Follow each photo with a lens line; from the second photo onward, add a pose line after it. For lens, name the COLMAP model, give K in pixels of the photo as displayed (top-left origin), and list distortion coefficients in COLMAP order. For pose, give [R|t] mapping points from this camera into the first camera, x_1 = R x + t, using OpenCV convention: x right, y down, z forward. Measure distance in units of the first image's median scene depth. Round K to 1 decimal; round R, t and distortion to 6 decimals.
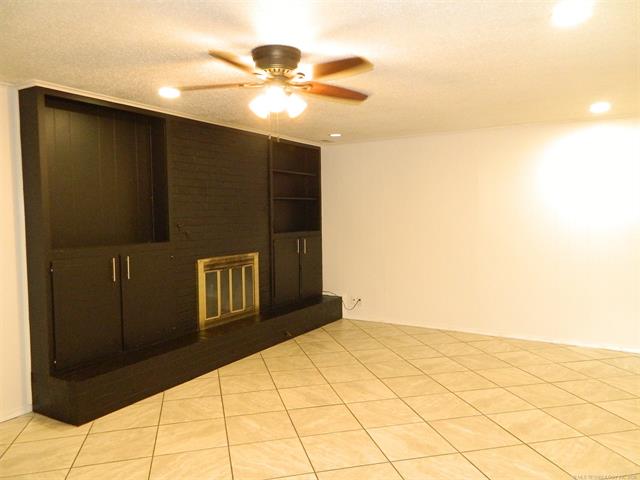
lens RADIAL K [[490.8, 0, 324.1], [0, 490.8, 240.8], [0, 0, 1]] dist [0.030683, -0.003146]
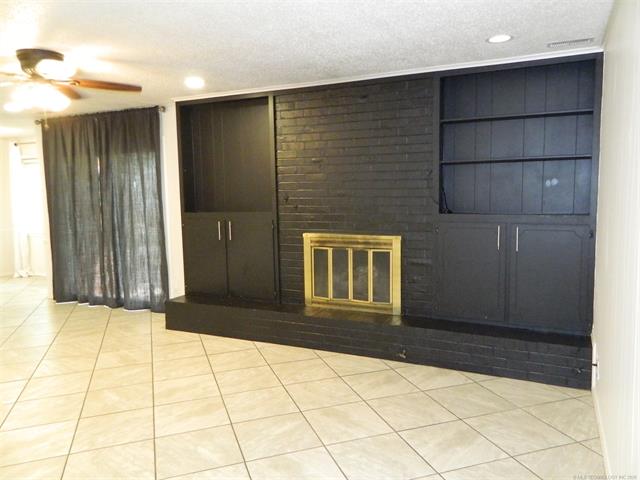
lens RADIAL K [[490.8, 0, 320.9], [0, 490.8, 238.0], [0, 0, 1]] dist [0.030683, -0.003146]
pose [[0.092802, 0.122494, -0.988121, 0.688082], [-0.040123, 0.992058, 0.119214, -0.067714], [0.994876, 0.028583, 0.096980, 0.908777]]
